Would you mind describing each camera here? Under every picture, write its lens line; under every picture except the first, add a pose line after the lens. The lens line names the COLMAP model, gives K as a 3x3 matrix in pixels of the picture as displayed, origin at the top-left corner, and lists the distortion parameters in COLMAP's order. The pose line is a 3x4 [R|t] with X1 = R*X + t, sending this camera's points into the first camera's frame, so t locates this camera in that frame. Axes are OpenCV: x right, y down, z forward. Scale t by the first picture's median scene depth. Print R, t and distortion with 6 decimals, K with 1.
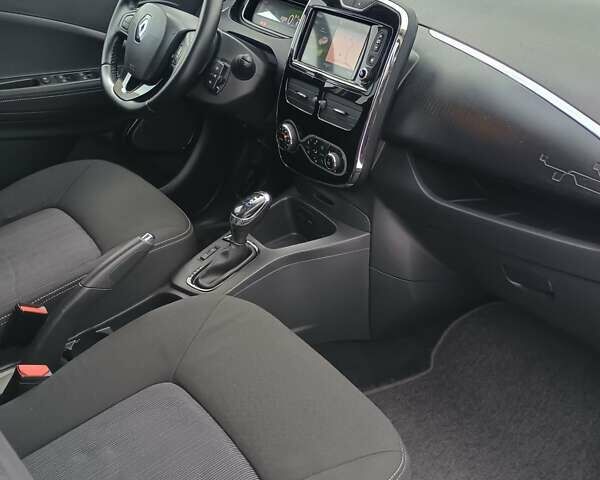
lens RADIAL K [[740.1, 0, 300.0], [0, 740.1, 240.0], [0, 0, 1]] dist [0.005596, 0.088501]
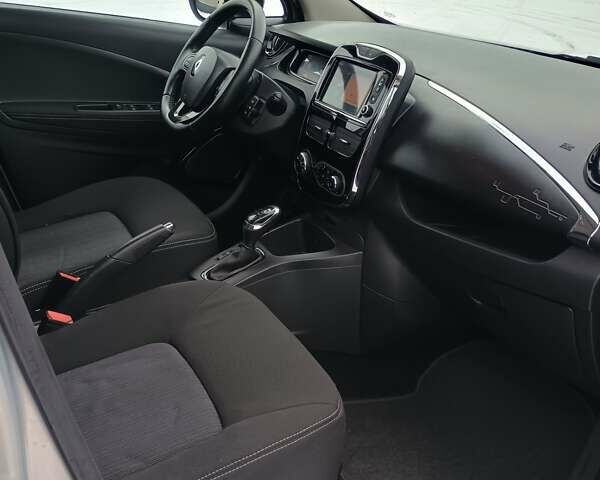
lens RADIAL K [[741.0, 0, 284.2], [0, 741.0, 241.3], [0, 0, 1]] dist [0.028452, 0.005287]
pose [[0.984636, 0.113273, -0.132897, 0.124518], [-0.127804, 0.986071, -0.106440, 0.111181], [0.118989, 0.121789, 0.985398, -0.140072]]
